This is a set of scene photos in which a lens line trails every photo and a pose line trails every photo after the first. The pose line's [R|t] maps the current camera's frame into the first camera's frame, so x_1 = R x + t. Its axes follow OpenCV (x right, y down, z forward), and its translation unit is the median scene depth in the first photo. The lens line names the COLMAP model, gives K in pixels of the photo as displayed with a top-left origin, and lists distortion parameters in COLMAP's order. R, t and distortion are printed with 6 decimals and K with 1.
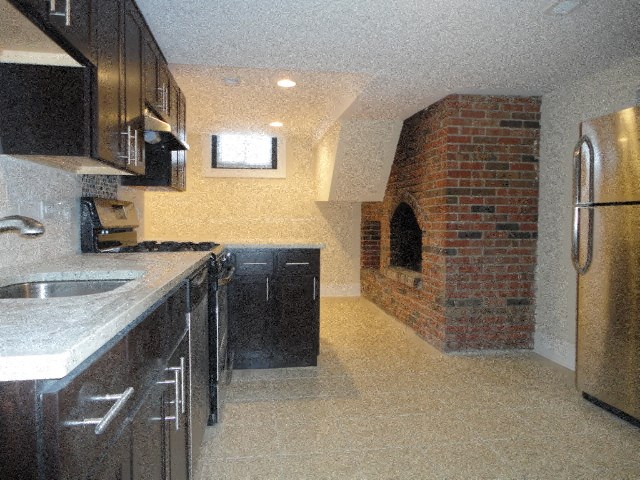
lens RADIAL K [[476.8, 0, 319.9], [0, 476.8, 240.7], [0, 0, 1]] dist [-0.010905, 0.000106]
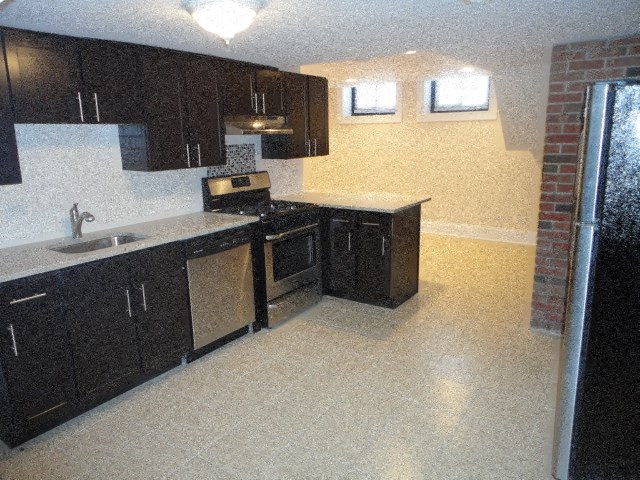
lens RADIAL K [[476.8, 0, 320.6], [0, 476.8, 237.9], [0, 0, 1]] dist [-0.010905, 0.000106]
pose [[0.738599, 0.124574, -0.662535, 0.565537], [-0.003997, 0.983571, 0.180480, -0.115880], [0.674133, -0.130654, 0.726962, 0.041754]]
